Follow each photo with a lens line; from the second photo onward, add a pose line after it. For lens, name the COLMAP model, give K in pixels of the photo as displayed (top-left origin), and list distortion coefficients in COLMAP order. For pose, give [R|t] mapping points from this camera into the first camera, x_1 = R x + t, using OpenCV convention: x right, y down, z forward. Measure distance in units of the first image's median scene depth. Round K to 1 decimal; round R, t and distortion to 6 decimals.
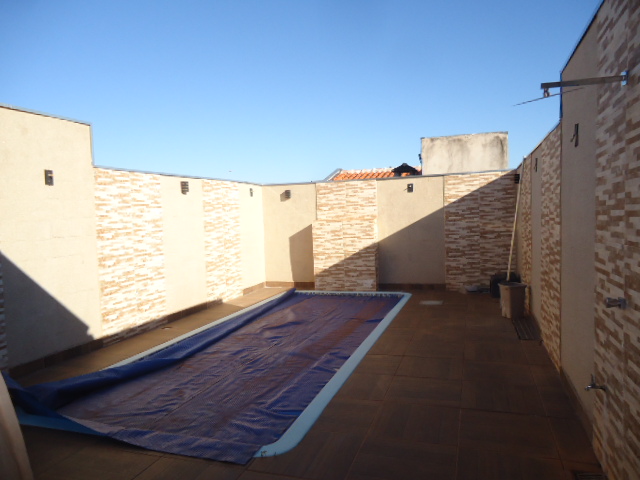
lens RADIAL K [[462.0, 0, 320.0], [0, 462.0, 240.0], [0, 0, 1]] dist [-0.002578, 0.000985]
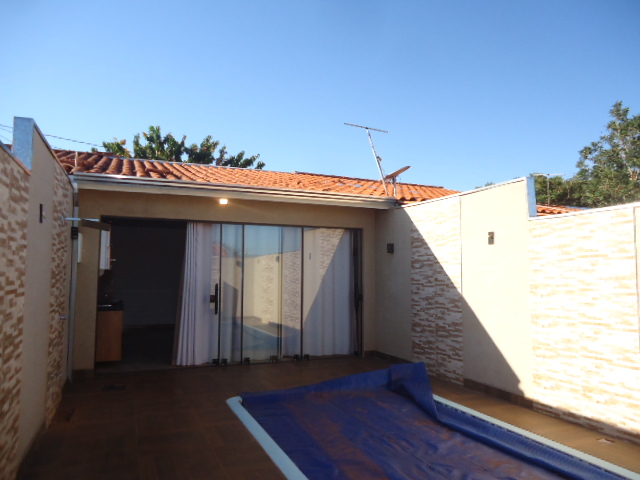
lens RADIAL K [[462.0, 0, 320.0], [0, 462.0, 240.0], [0, 0, 1]] dist [-0.002578, 0.000985]
pose [[-0.743053, -0.022213, -0.668864, 0.478591], [-0.017817, 0.999751, -0.013409, -0.091782], [0.668995, 0.001954, -0.743264, 1.383196]]
